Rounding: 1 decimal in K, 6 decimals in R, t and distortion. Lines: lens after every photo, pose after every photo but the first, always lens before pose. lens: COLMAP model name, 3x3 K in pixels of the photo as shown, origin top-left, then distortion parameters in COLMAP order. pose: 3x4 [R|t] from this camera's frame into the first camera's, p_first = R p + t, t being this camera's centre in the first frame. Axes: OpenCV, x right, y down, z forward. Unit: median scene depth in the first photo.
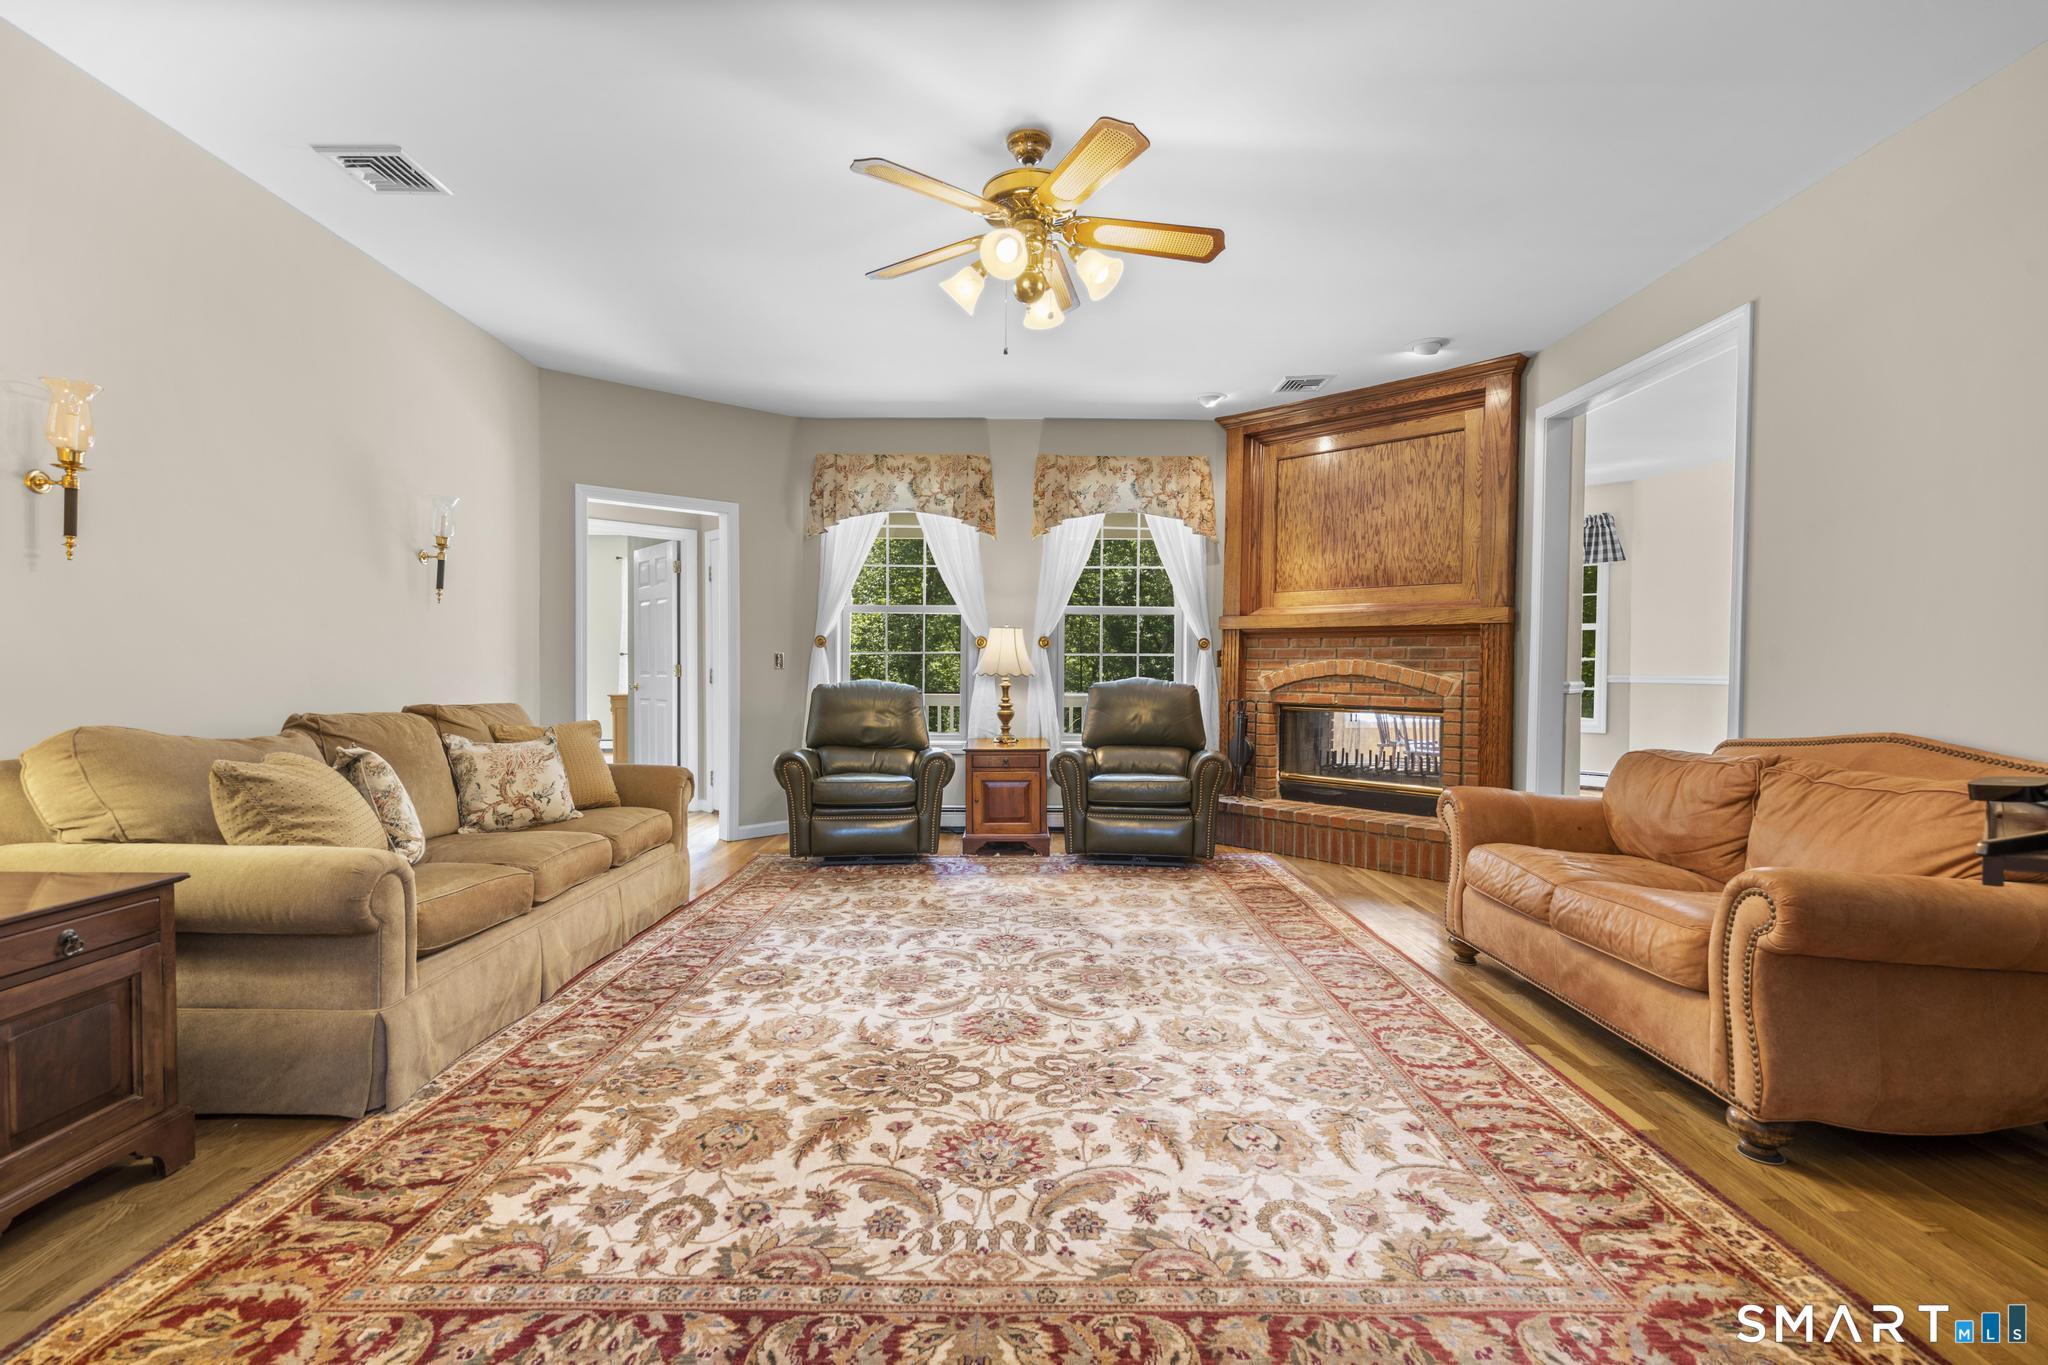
lens RADIAL K [[945.4, 0, 1026.2], [0, 945.4, 688.7], [0, 0, 1]] dist [0.002739, 0.000679]
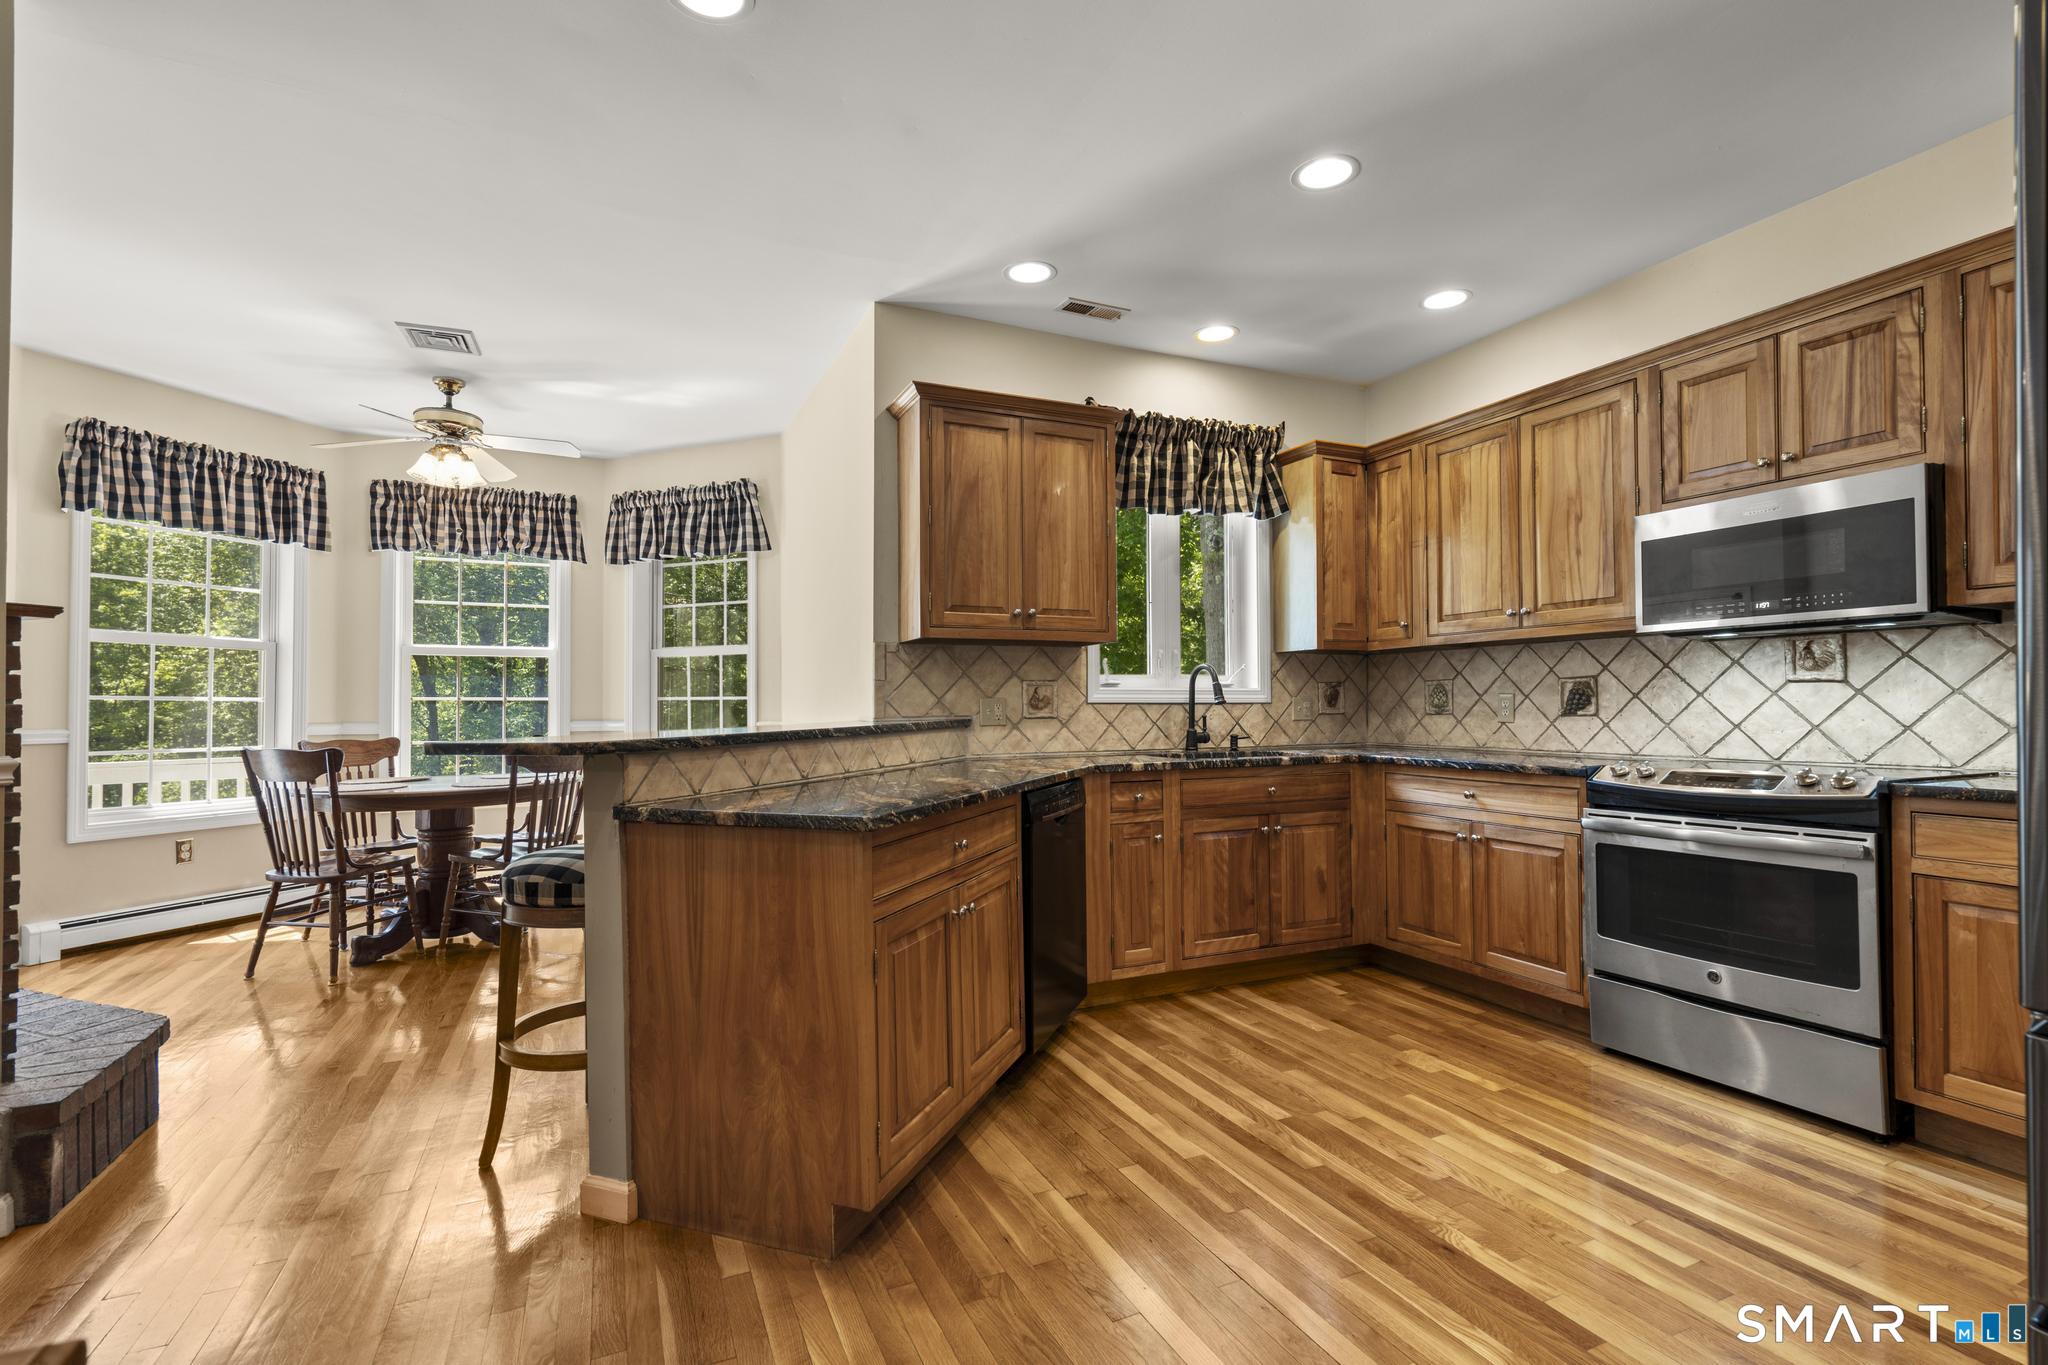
lens RADIAL K [[945.4, 0, 1029.1], [0, 945.4, 689.8], [0, 0, 1]] dist [0.002739, 0.000679]
pose [[0.906632, 0.001106, 0.421921, 0.512963], [0.012100, 0.999517, -0.028619, -0.015037], [-0.421749, 0.031052, 0.906181, 0.315214]]
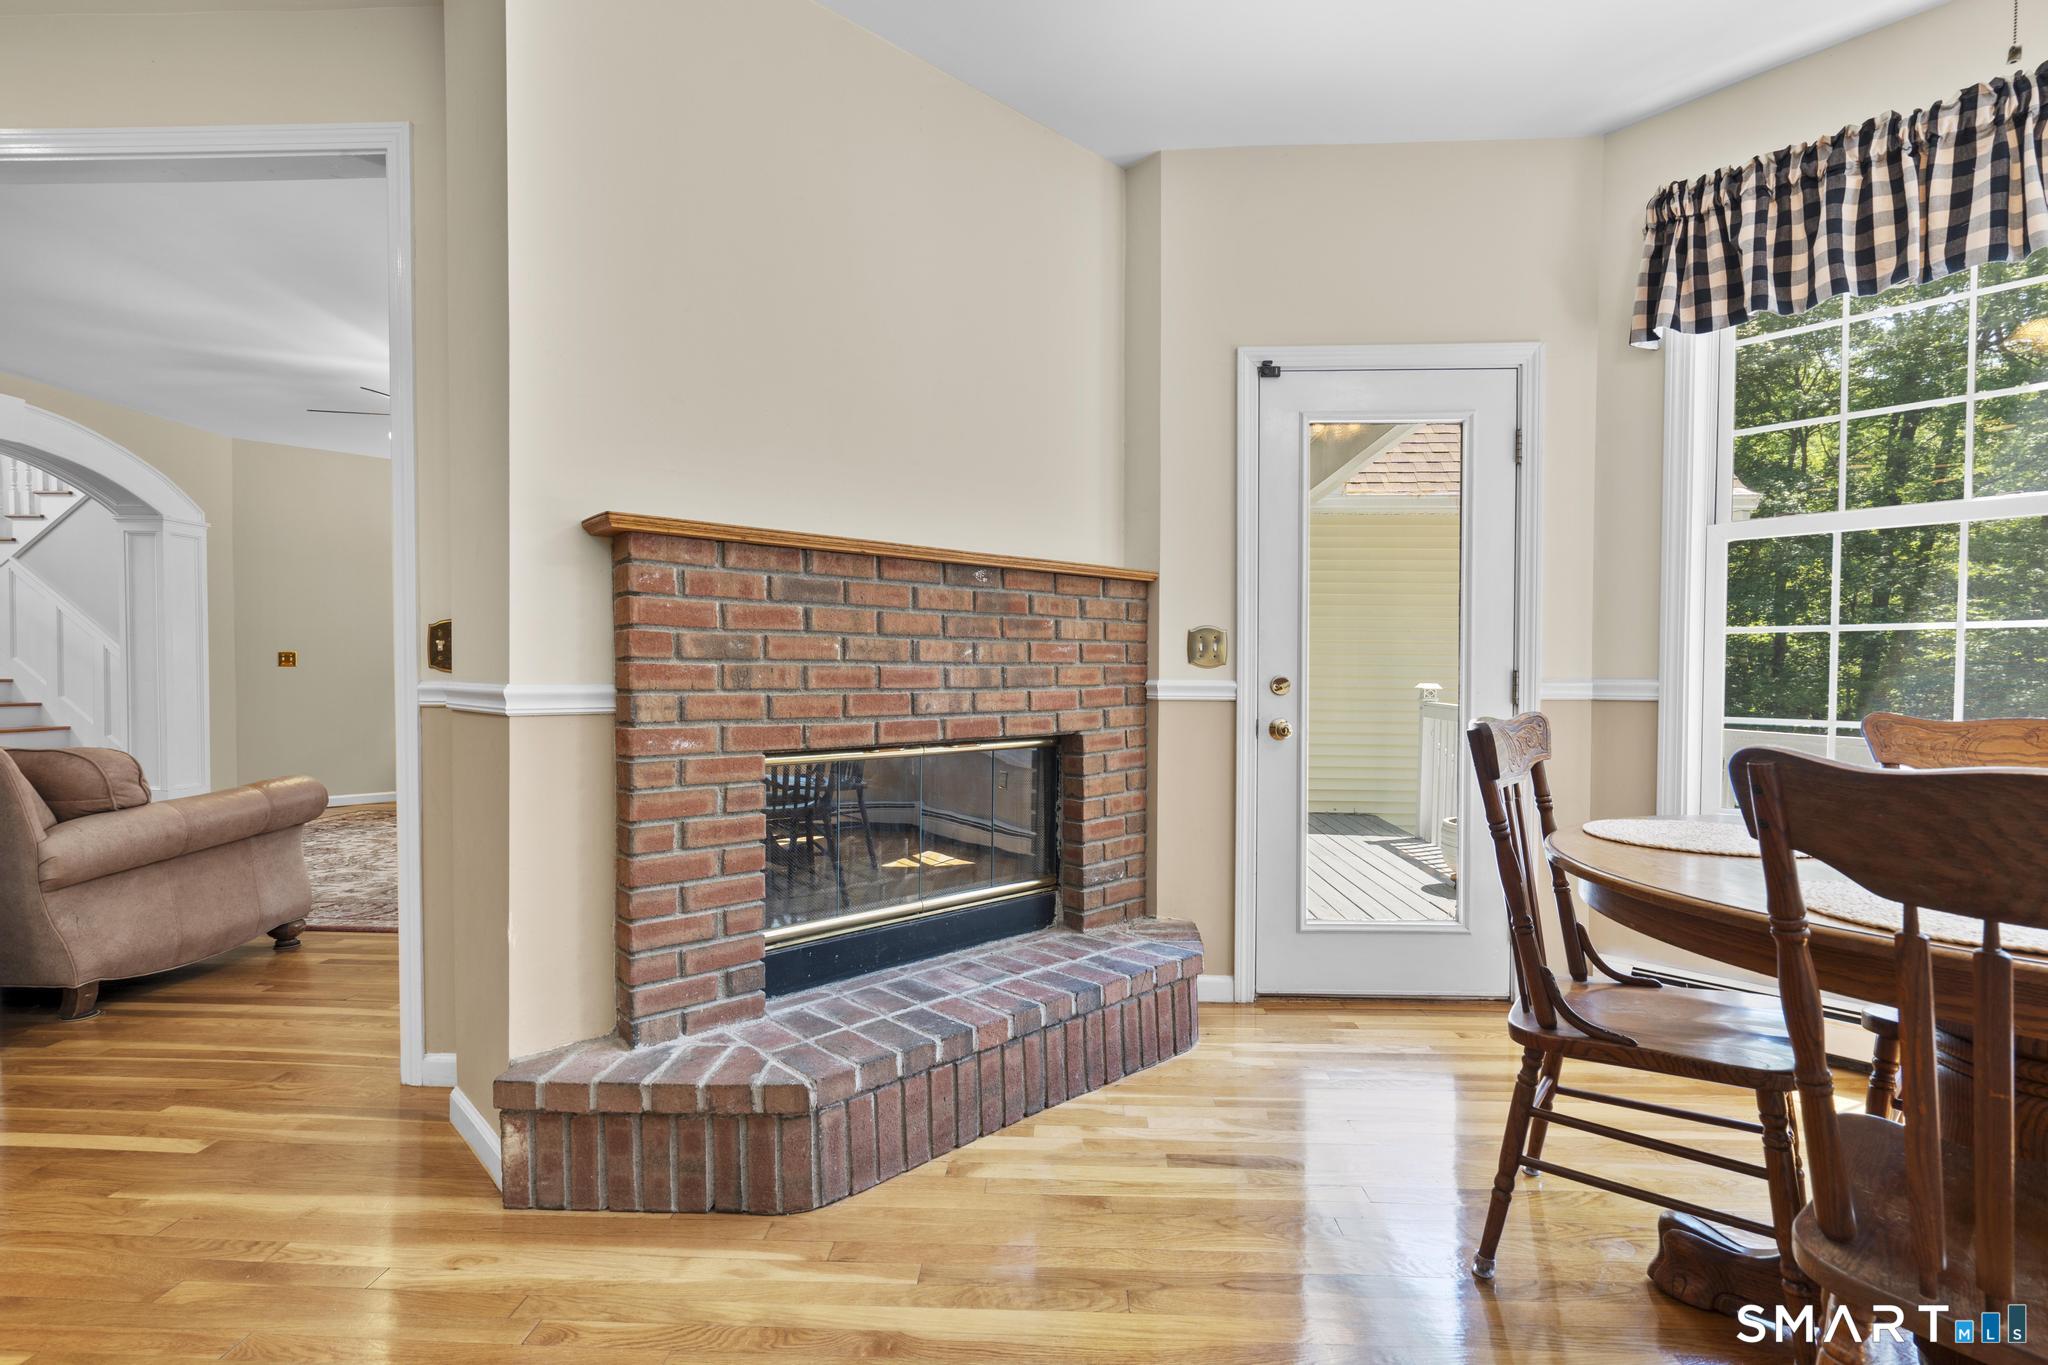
lens RADIAL K [[945.4, 0, 1027.0], [0, 945.4, 686.5], [0, 0, 1]] dist [0.002739, 0.000679]
pose [[-0.048315, 0.009506, -0.998787, 0.605319], [-0.014894, 0.999837, 0.010236, -0.012224], [0.998721, 0.015371, -0.048165, 0.801354]]
